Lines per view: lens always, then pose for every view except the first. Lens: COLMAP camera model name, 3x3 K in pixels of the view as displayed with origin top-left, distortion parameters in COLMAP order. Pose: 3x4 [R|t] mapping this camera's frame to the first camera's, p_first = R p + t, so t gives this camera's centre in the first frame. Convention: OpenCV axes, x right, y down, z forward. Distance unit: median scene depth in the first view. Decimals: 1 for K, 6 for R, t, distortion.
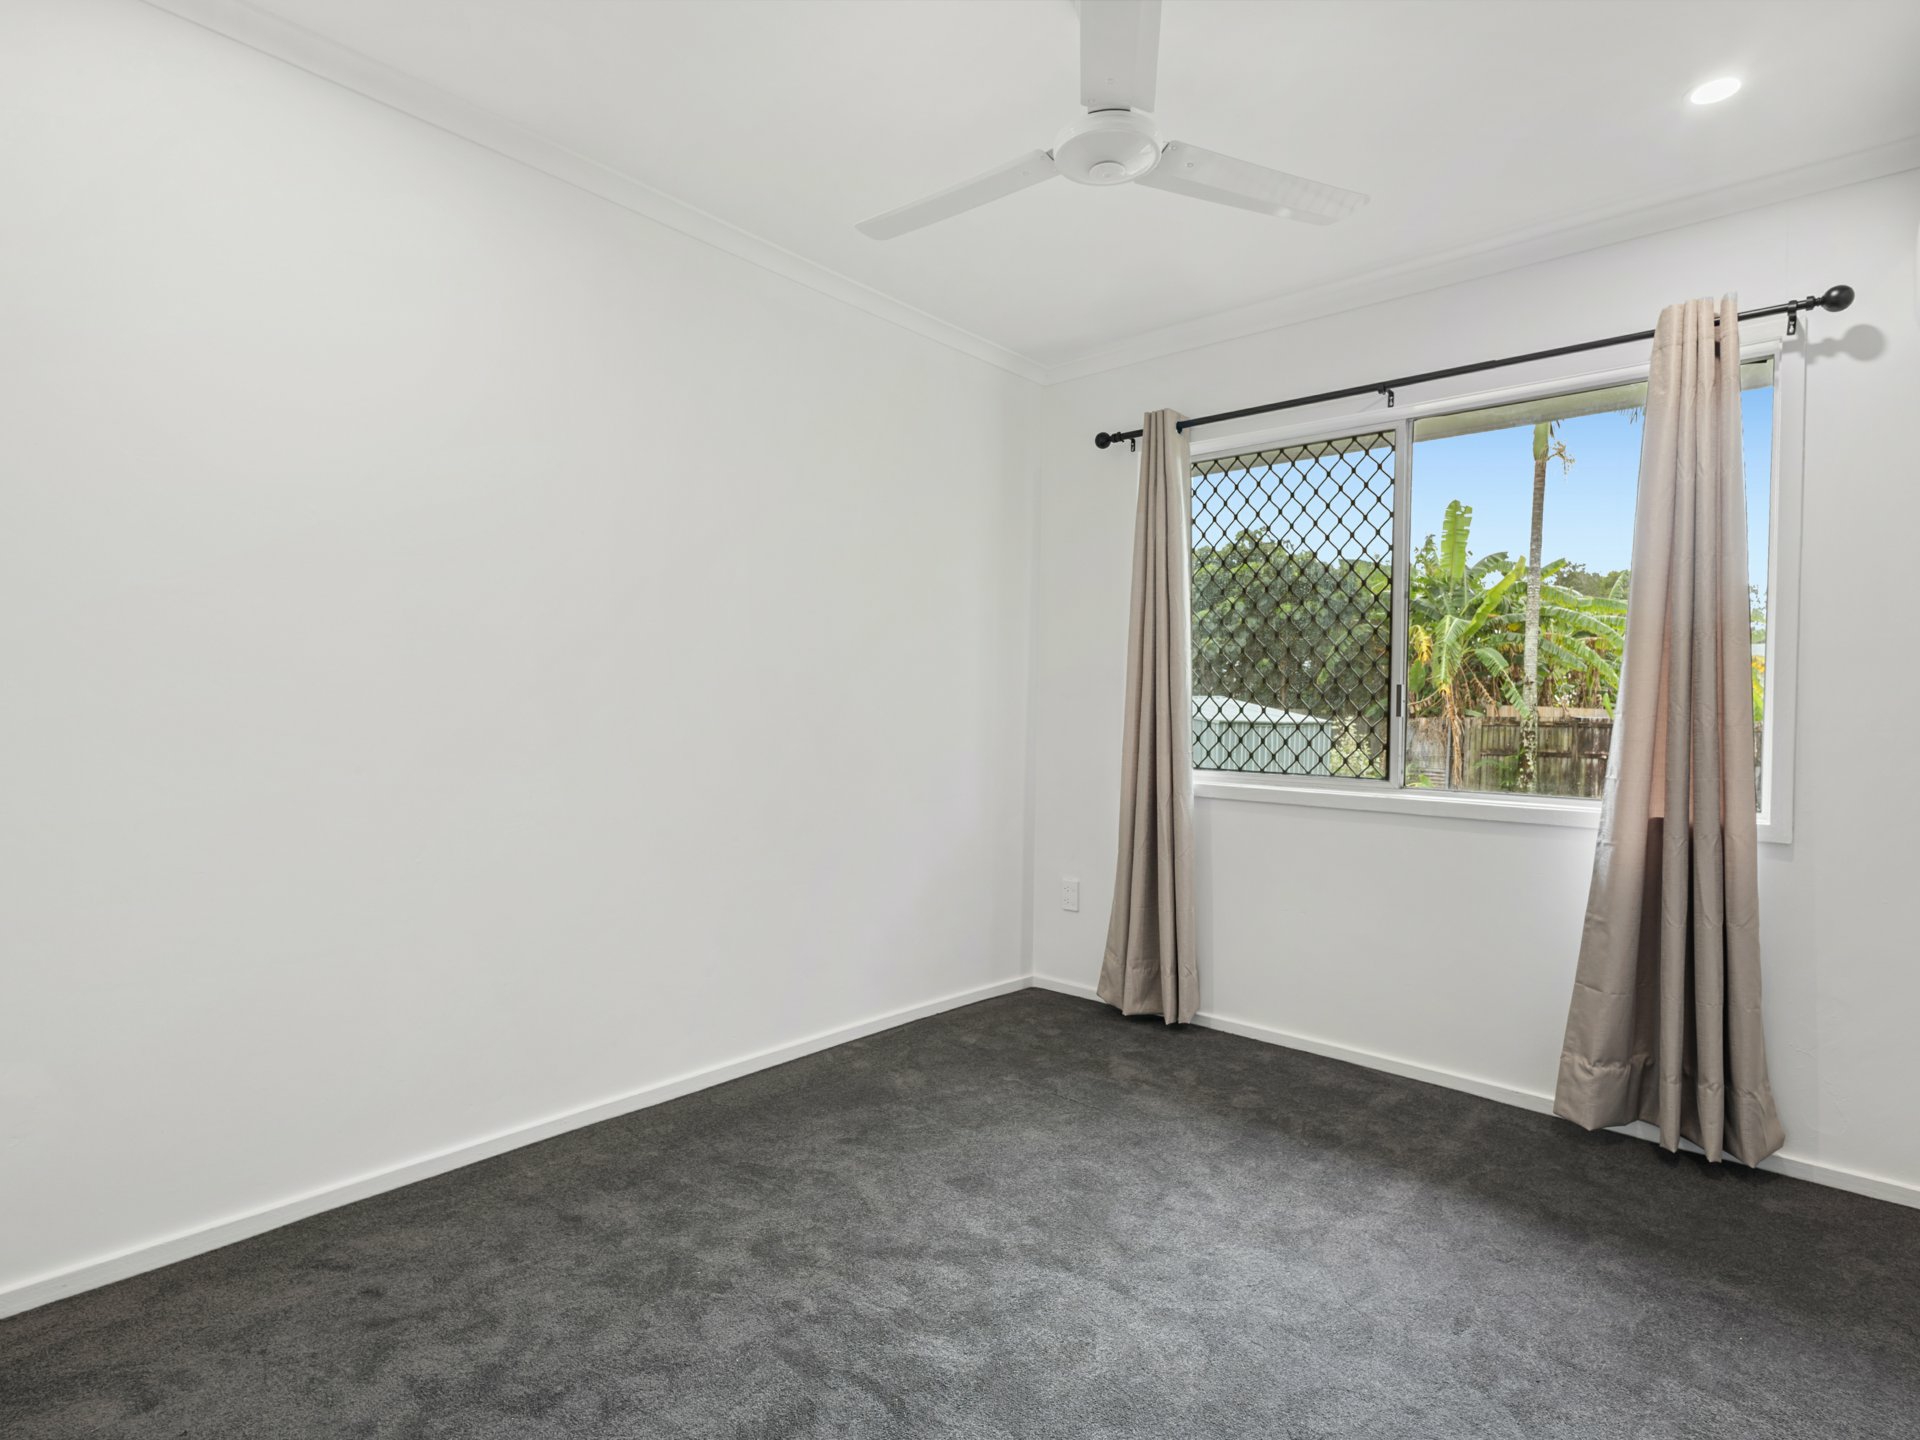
lens RADIAL K [[882.9, 0, 959.2], [0, 882.9, 735.1], [0, 0, 1]] dist [0.000487, 0.000146]
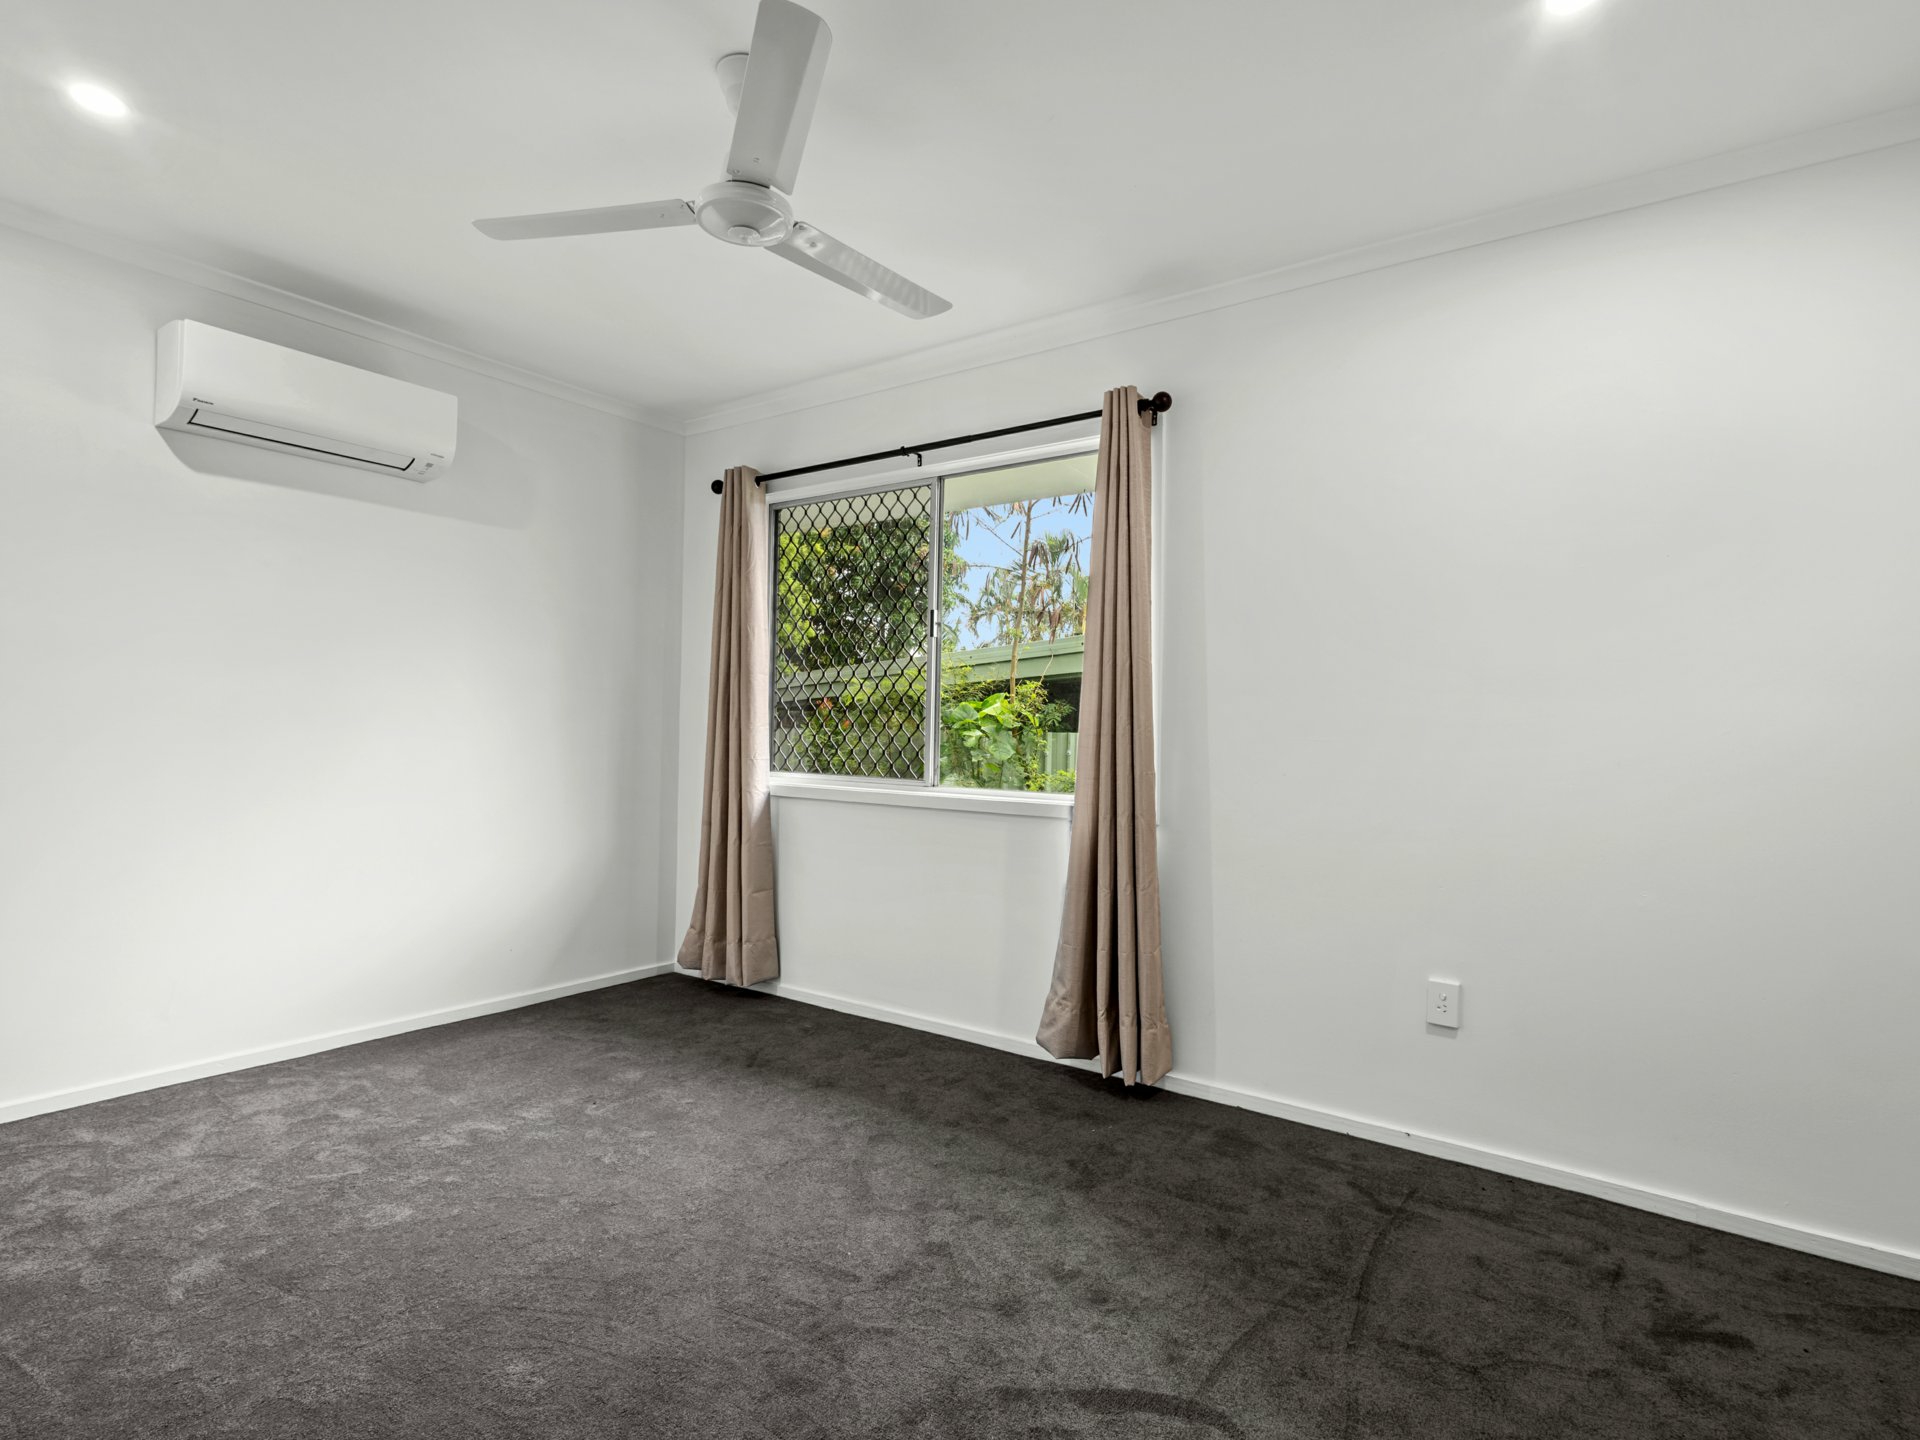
lens RADIAL K [[1034.1, 0, 960.0], [0, 1034.1, 720.0], [0, 0, 1]] dist [0.046454, 0.000124]
pose [[0.999443, -0.008929, 0.032159, 0.489721], [0.010120, 0.999261, -0.037089, 0.023240], [-0.031804, 0.037394, 0.998794, -0.387617]]
